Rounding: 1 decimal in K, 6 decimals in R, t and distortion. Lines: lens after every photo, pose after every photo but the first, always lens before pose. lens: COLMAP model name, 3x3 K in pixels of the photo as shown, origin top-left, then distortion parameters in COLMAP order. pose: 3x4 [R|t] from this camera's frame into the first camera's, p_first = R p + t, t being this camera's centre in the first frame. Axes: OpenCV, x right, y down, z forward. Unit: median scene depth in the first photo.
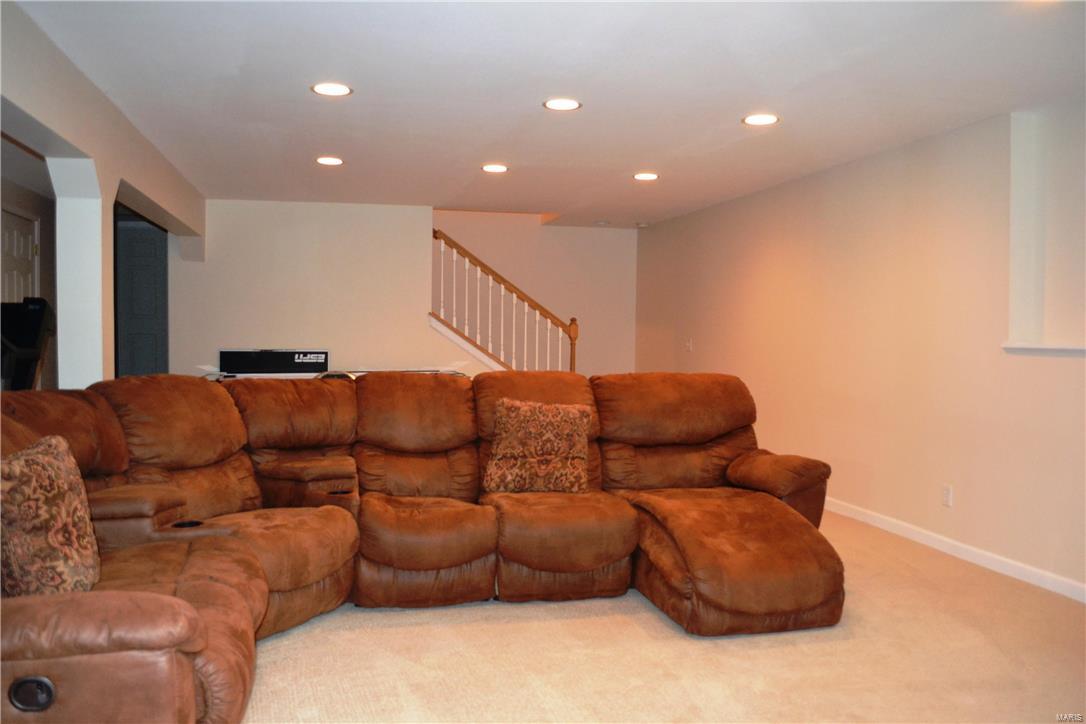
lens RADIAL K [[860.8, 0, 527.6], [0, 860.8, 363.6], [0, 0, 1]] dist [-0.025371, 0.003805]
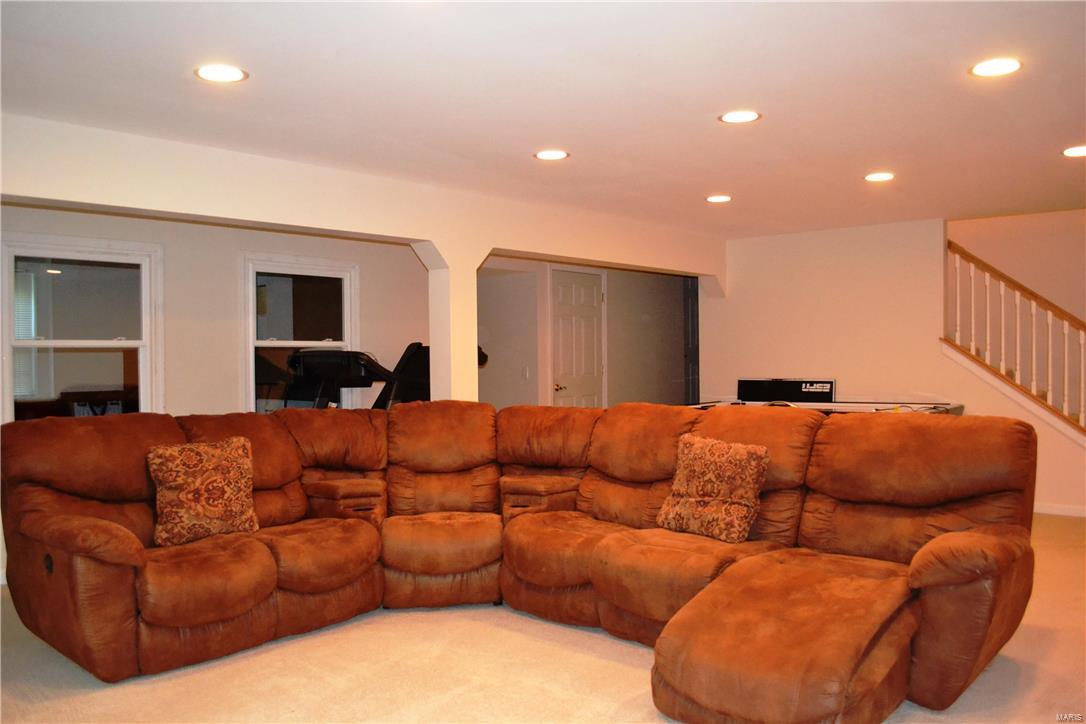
lens RADIAL K [[860.8, 0, 527.6], [0, 860.8, 363.6], [0, 0, 1]] dist [-0.025371, 0.003805]
pose [[0.619302, -0.006607, -0.785125, 0.630731], [-0.015893, 0.999654, -0.020949, -0.016033], [0.784992, 0.025452, 0.618982, 0.256527]]
